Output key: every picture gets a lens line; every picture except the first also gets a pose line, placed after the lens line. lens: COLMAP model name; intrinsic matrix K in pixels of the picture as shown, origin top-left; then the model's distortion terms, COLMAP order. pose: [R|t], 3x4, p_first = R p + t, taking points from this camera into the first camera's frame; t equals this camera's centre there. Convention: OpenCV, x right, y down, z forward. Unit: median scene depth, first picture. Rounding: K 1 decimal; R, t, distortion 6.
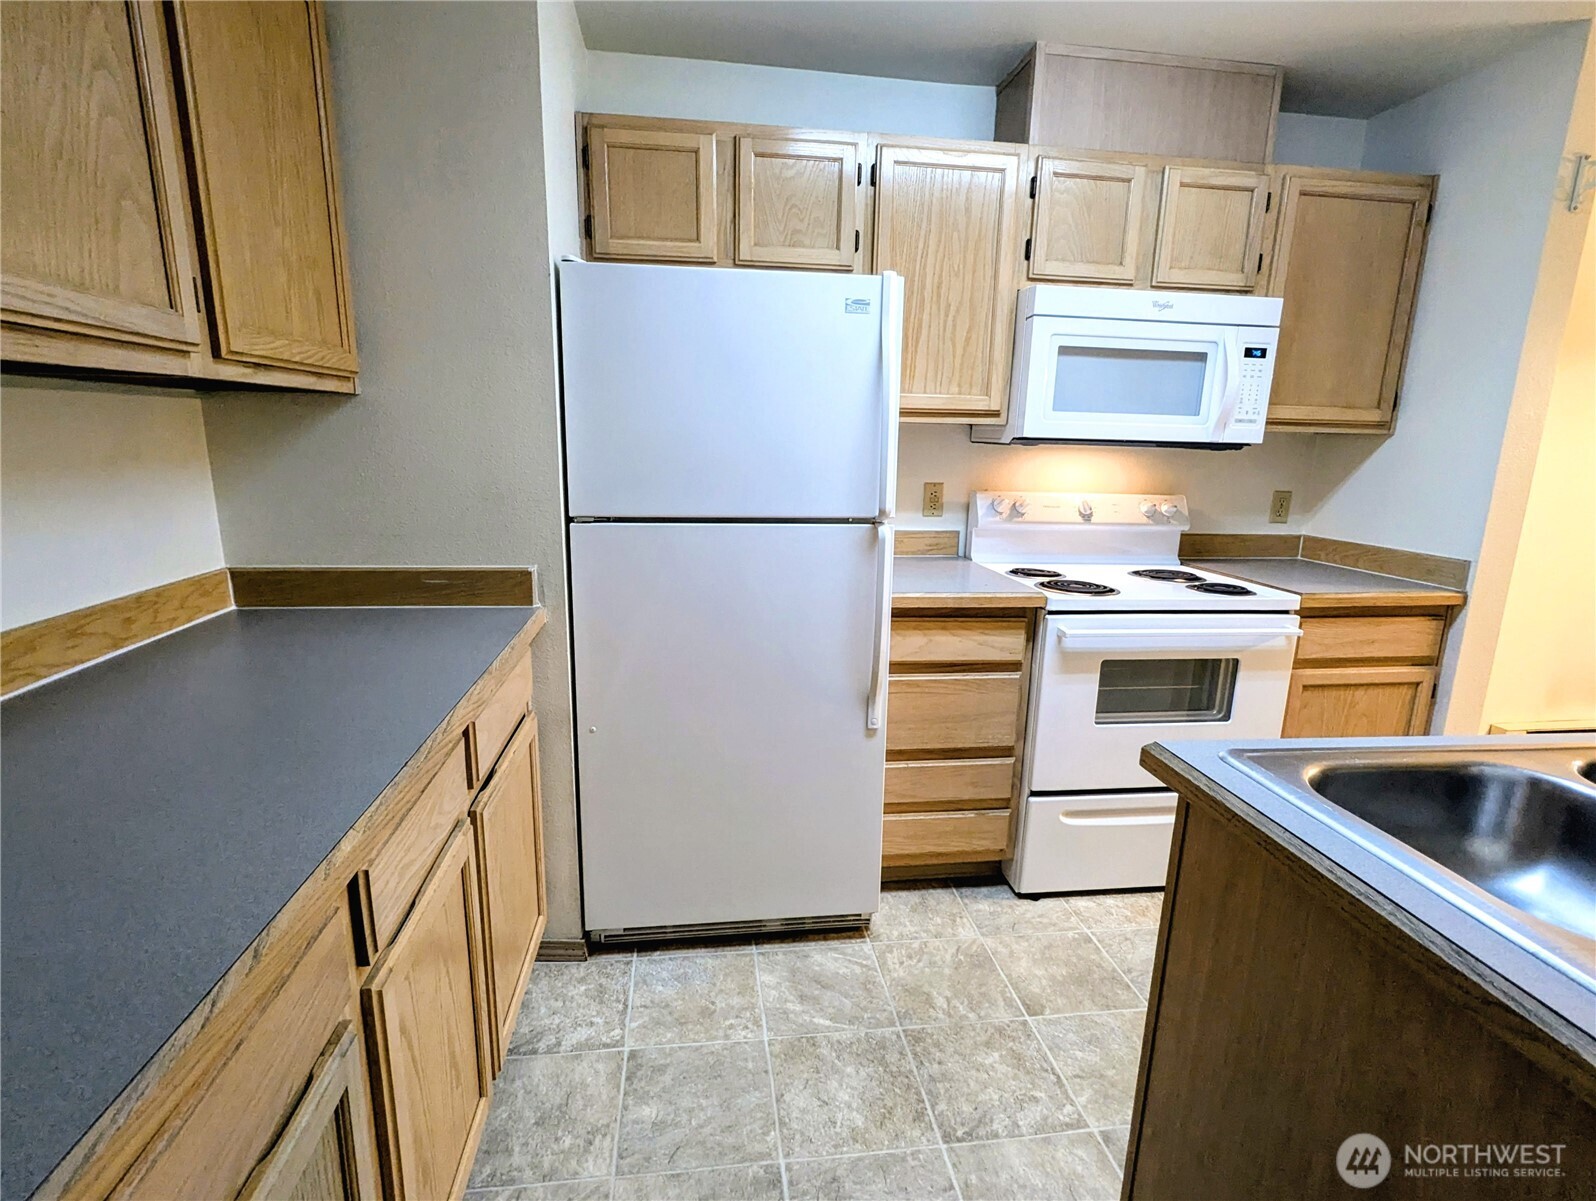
lens RADIAL K [[783.9, 0, 798.0], [0, 783.9, 600.5], [0, 0, 1]] dist [0.000264, -0.000524]
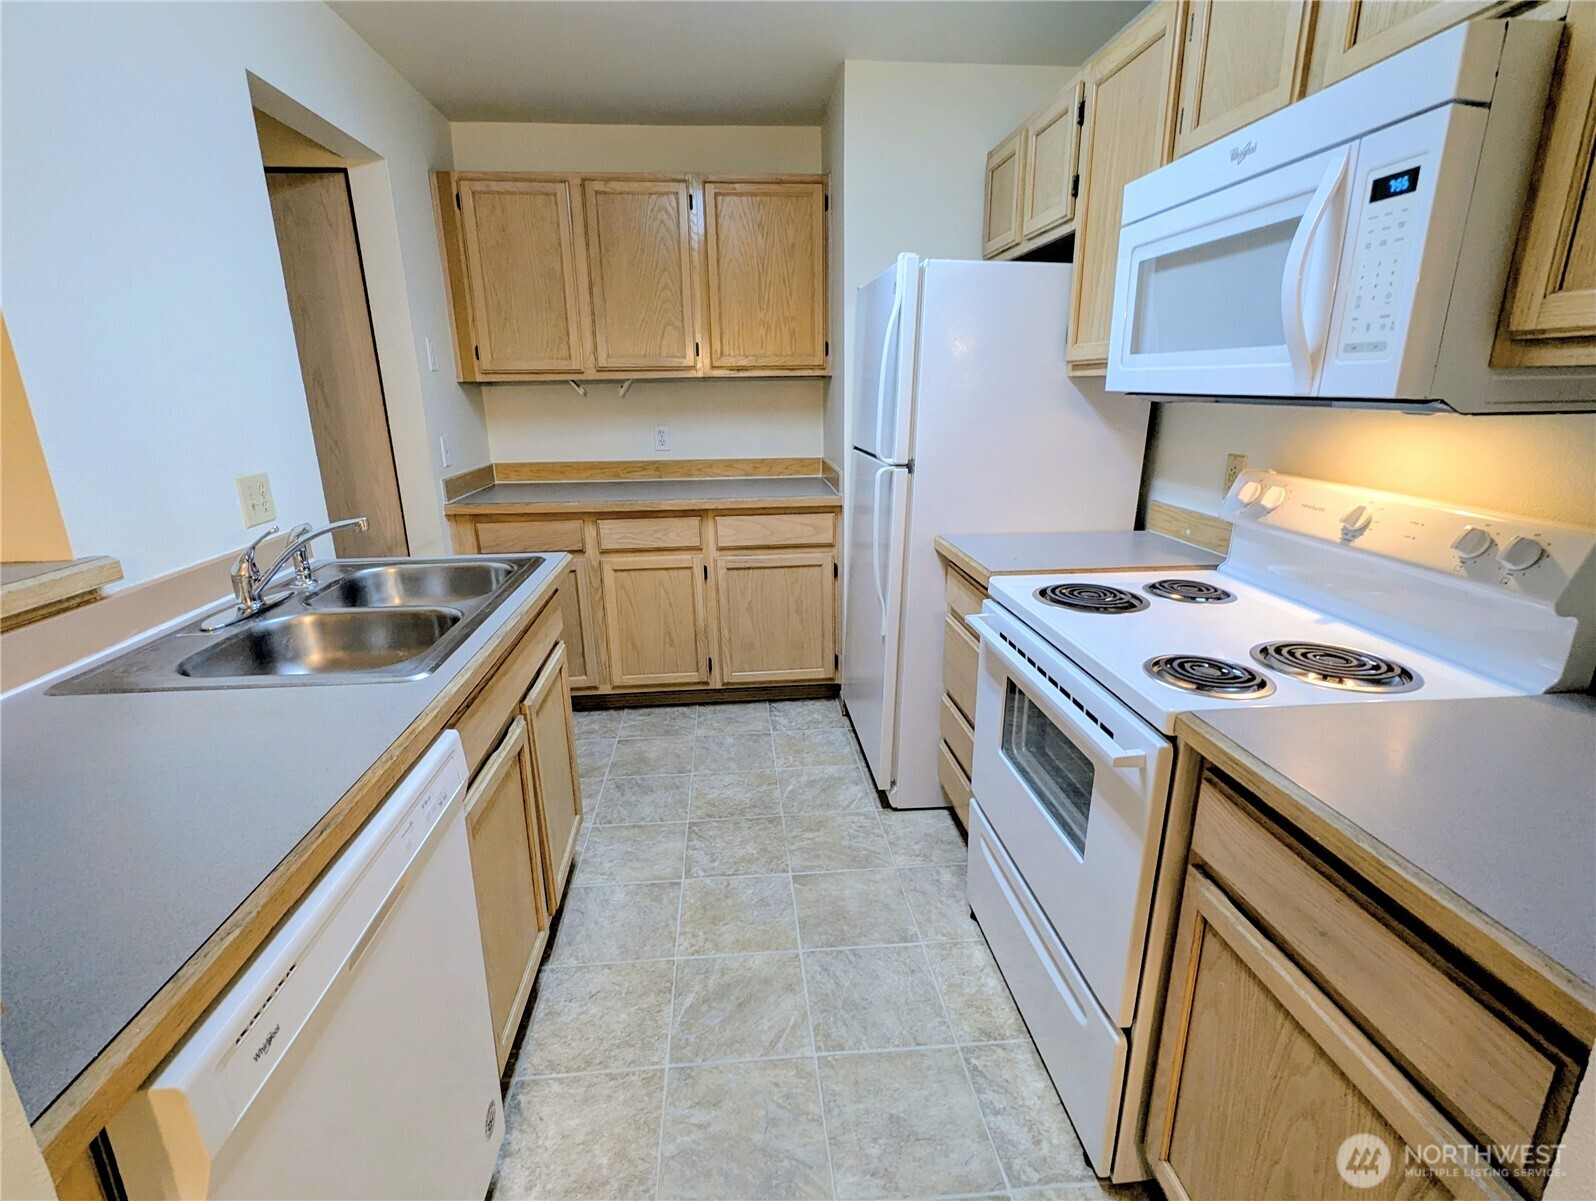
lens RADIAL K [[766.3, 0, 798.0], [0, 766.3, 600.5], [0, 0, 1]] dist [-0.001001, -0.000741]
pose [[-0.044409, 0.249936, -0.967243, 1.105741], [-0.199052, 0.946571, 0.253733, -0.146880], [0.978982, 0.203800, 0.007714, 0.751879]]
